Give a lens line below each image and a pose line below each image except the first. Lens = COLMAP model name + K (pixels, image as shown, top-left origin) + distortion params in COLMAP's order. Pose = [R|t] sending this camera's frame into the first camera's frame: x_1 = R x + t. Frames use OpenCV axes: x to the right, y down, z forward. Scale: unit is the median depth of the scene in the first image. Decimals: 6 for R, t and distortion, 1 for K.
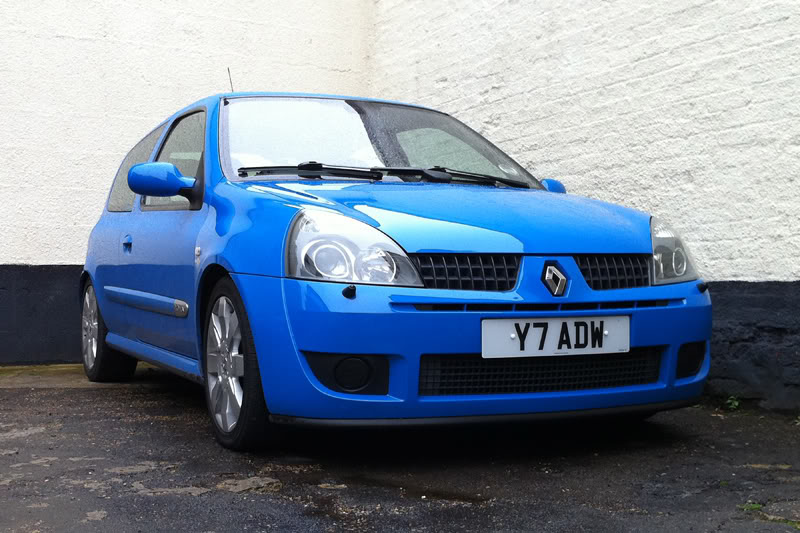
lens RADIAL K [[721.2, 0, 400.0], [0, 721.2, 266.5], [0, 0, 1]] dist [0.039026, -0.003440]
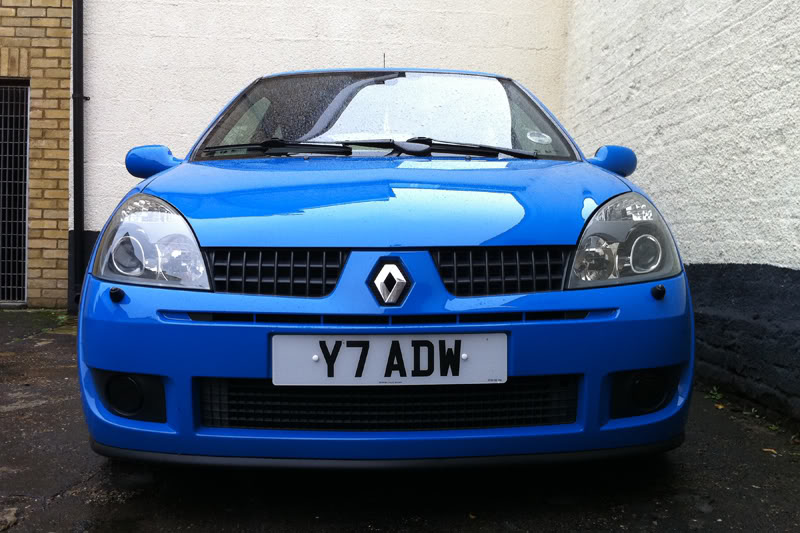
lens RADIAL K [[659.3, 0, 399.5], [0, 659.3, 228.1], [0, 0, 1]] dist [0.071872, -0.113584]
pose [[0.952906, -0.000771, -0.303264, 0.419680], [-0.001389, 0.999975, -0.006905, -0.033272], [0.303262, 0.007001, 0.952882, 0.334305]]
